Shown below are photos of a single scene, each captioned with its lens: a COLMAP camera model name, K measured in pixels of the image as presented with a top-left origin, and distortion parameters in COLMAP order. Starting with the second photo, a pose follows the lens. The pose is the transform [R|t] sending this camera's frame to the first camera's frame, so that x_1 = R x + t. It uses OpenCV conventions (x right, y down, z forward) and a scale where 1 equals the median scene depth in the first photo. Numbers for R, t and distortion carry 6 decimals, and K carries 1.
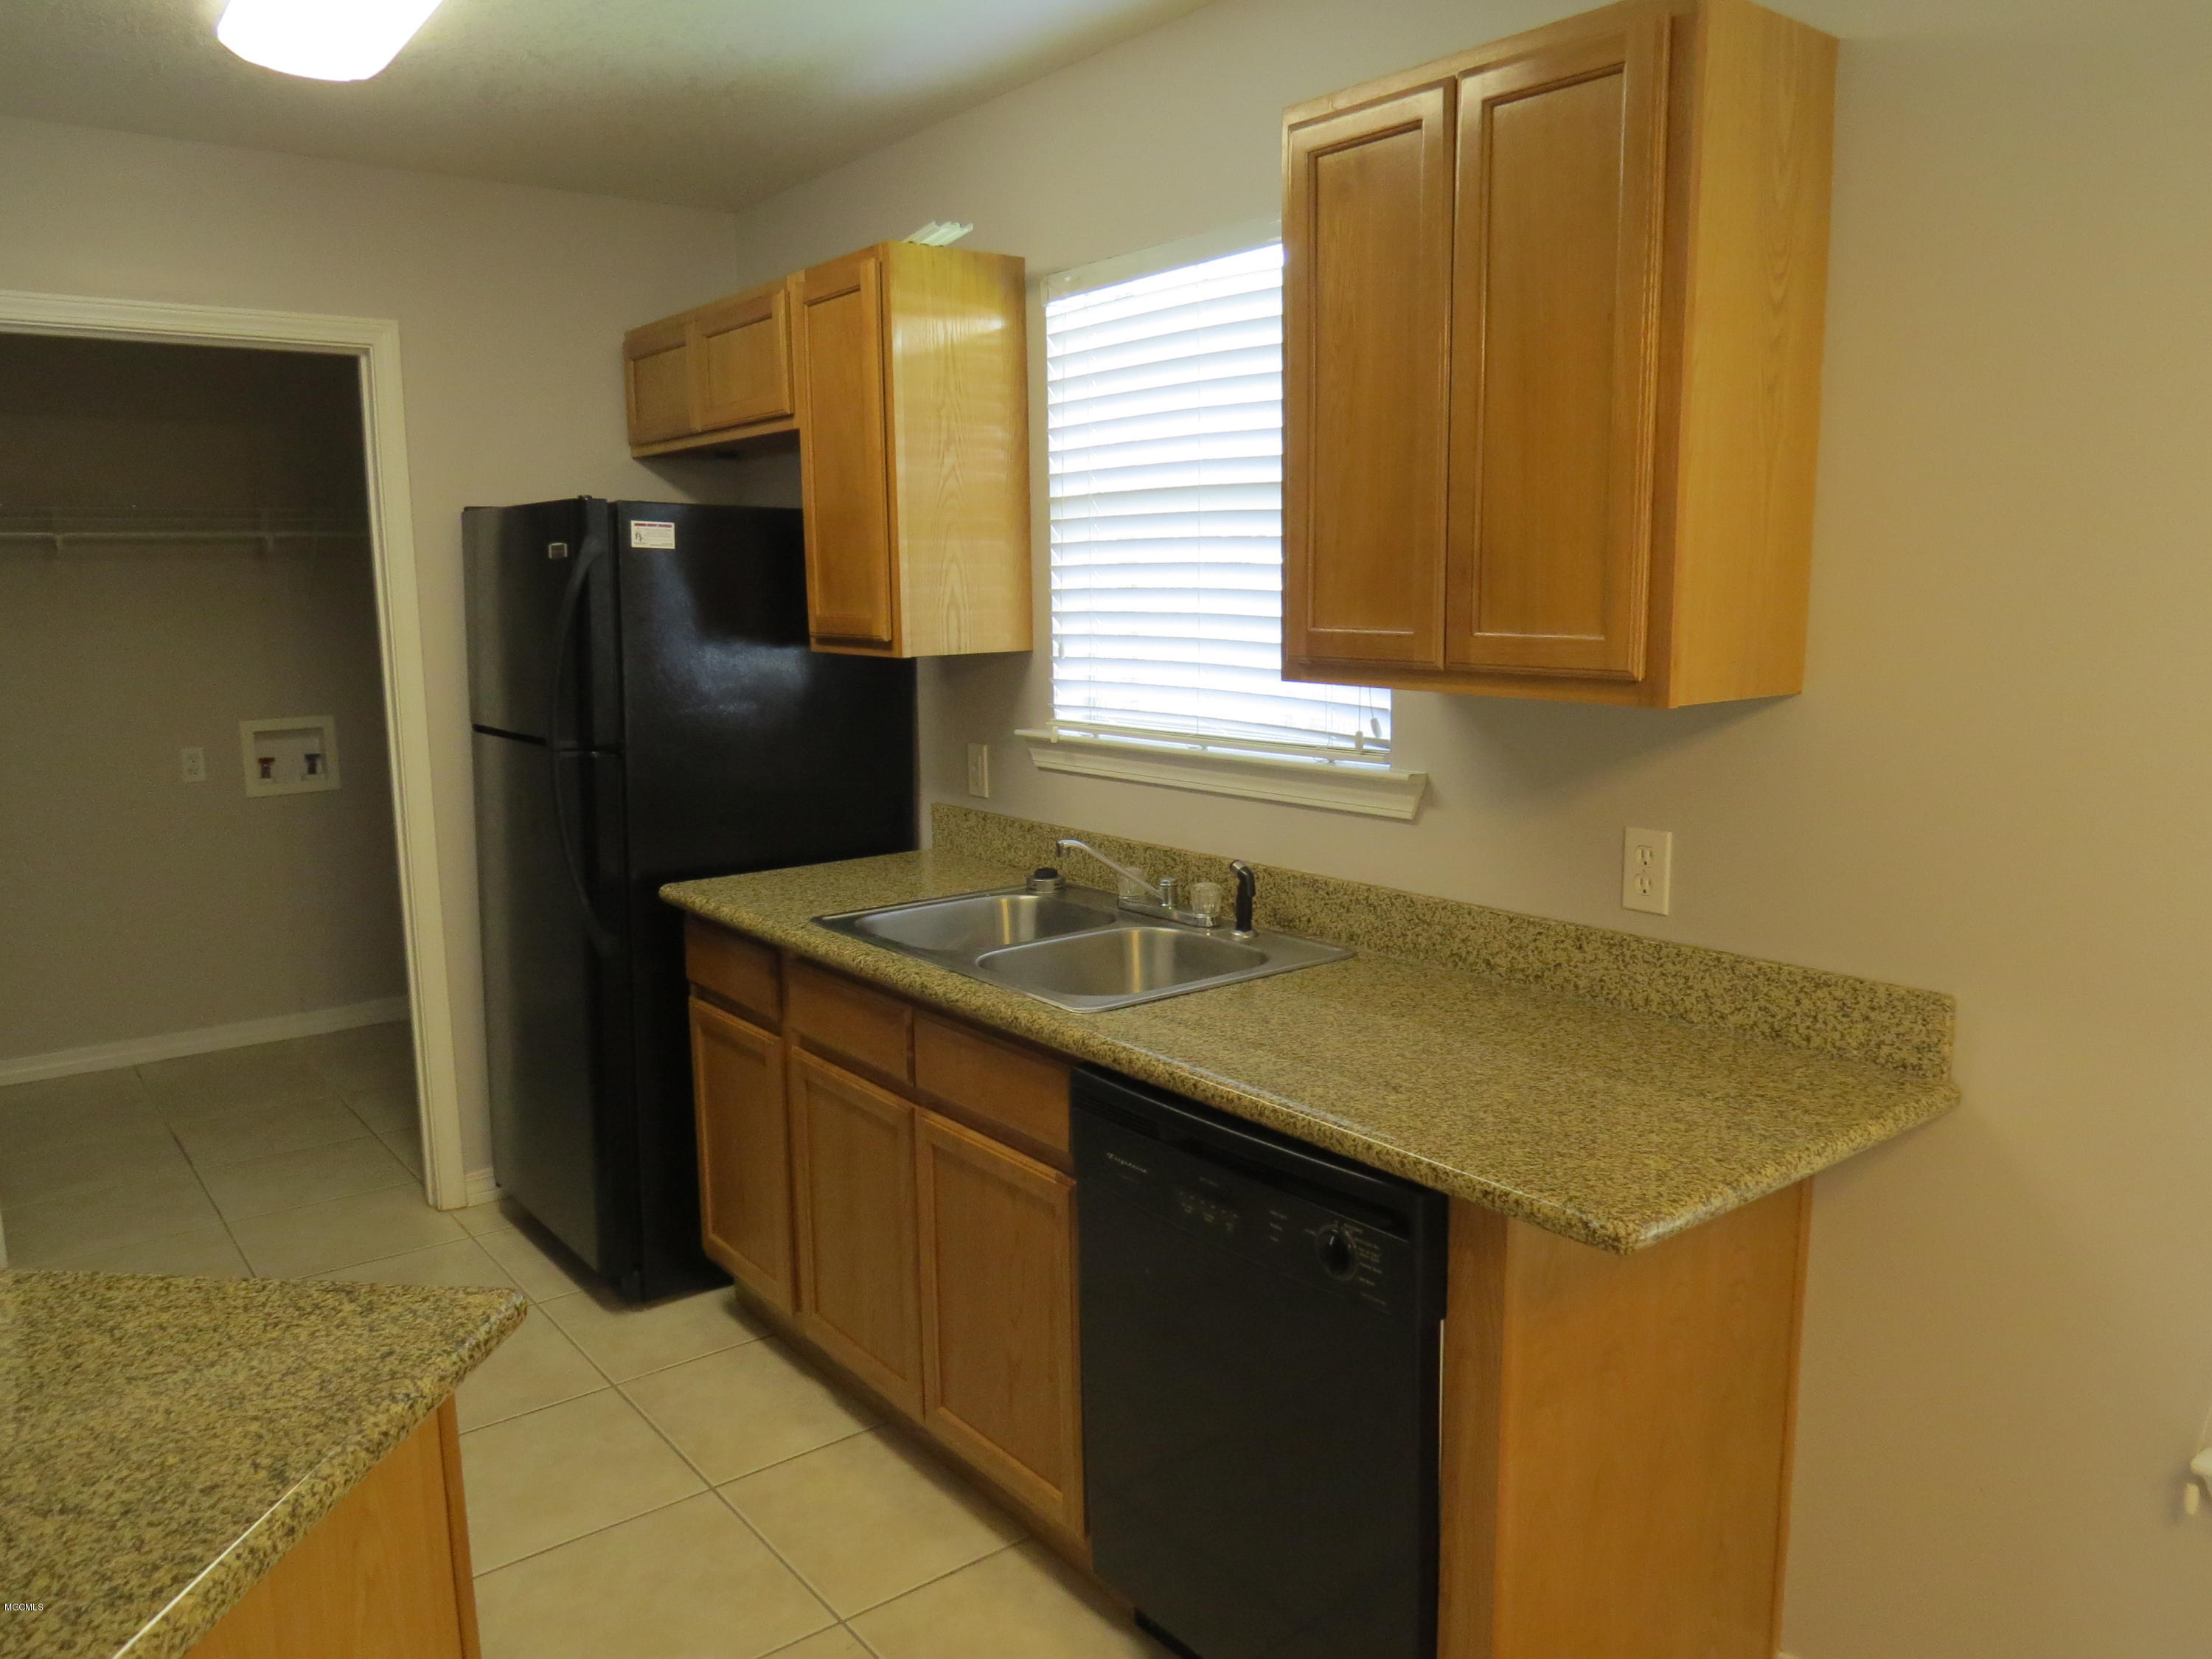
lens RADIAL K [[1590.3, 0, 1119.4], [0, 1590.3, 838.3], [0, 0, 1]] dist [-0.030303, 0.007873]
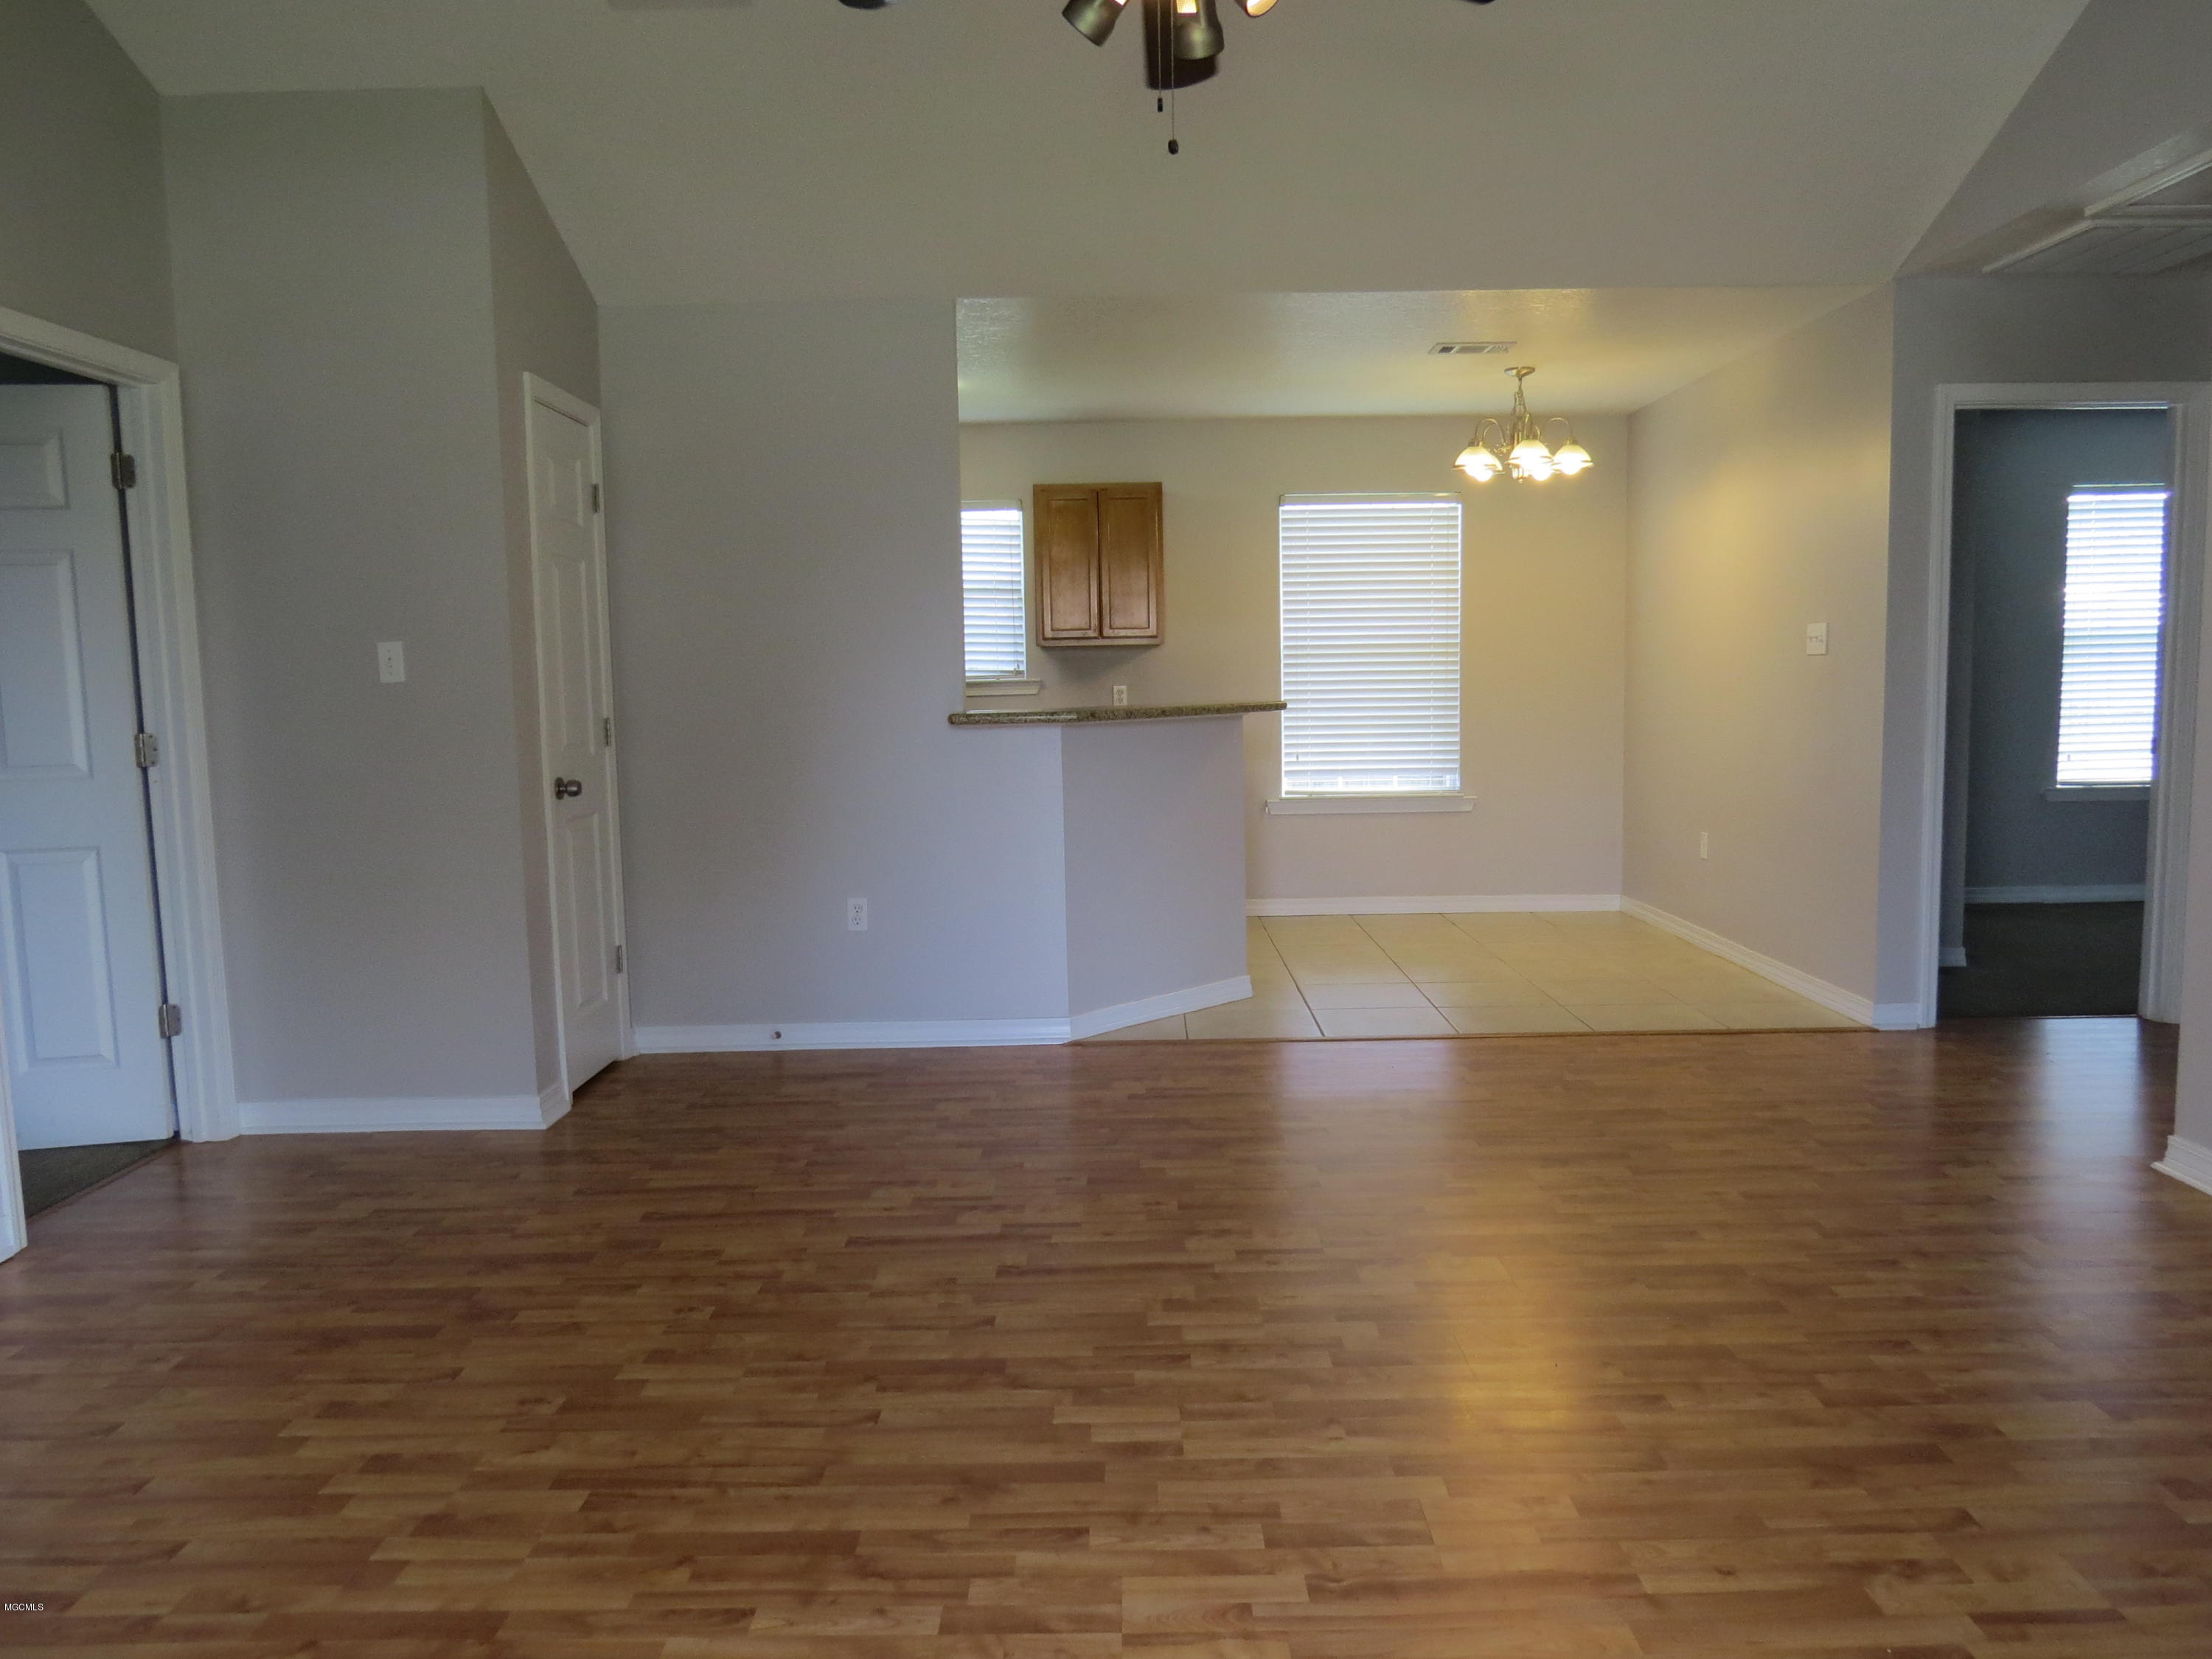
lens RADIAL K [[1590.3, 0, 1128.3], [0, 1590.3, 826.4], [0, 0, 1]] dist [-0.030303, 0.007873]
pose [[0.615396, -0.073469, 0.784787, -1.847041], [0.144409, 0.989303, -0.020624, 0.284228], [-0.774877, 0.126022, 0.619423, -0.903359]]
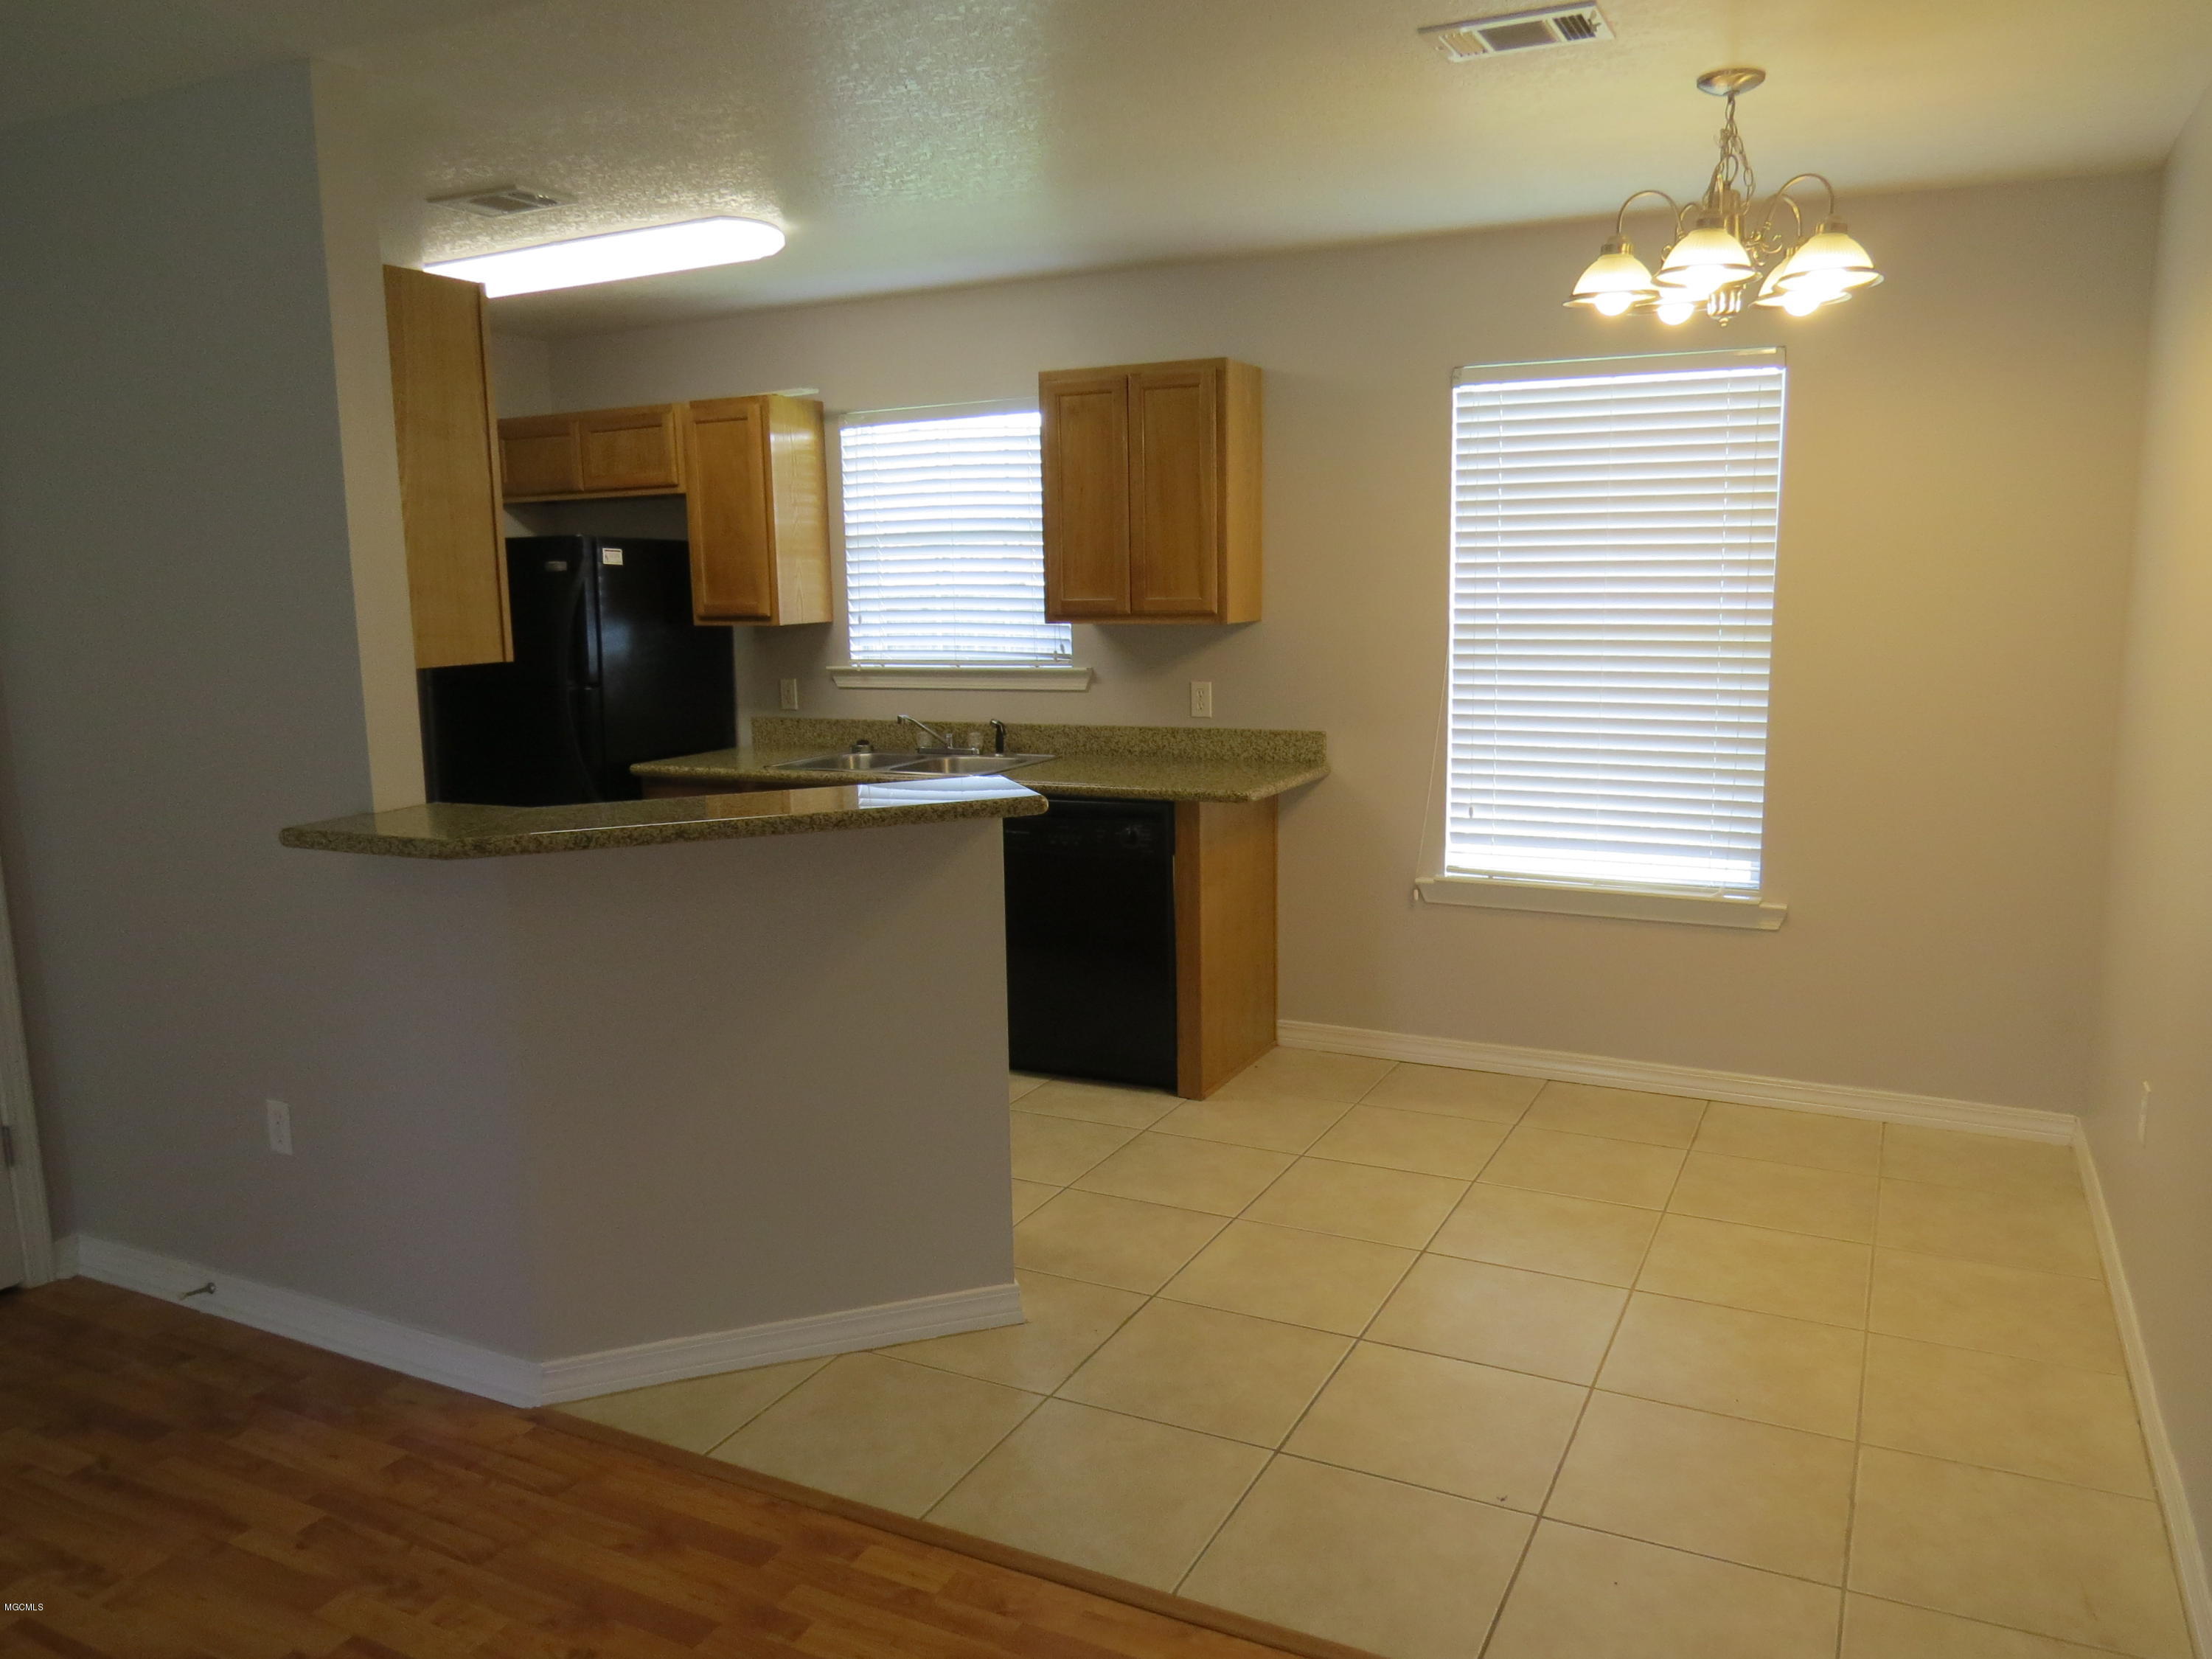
lens RADIAL K [[1590.3, 0, 1119.5], [0, 1590.3, 838.8], [0, 0, 1]] dist [-0.030303, 0.007873]
pose [[0.902258, -0.075646, 0.424510, -0.575252], [0.078230, 0.996871, 0.011366, 0.137509], [-0.424041, 0.022954, 0.905352, -0.783268]]
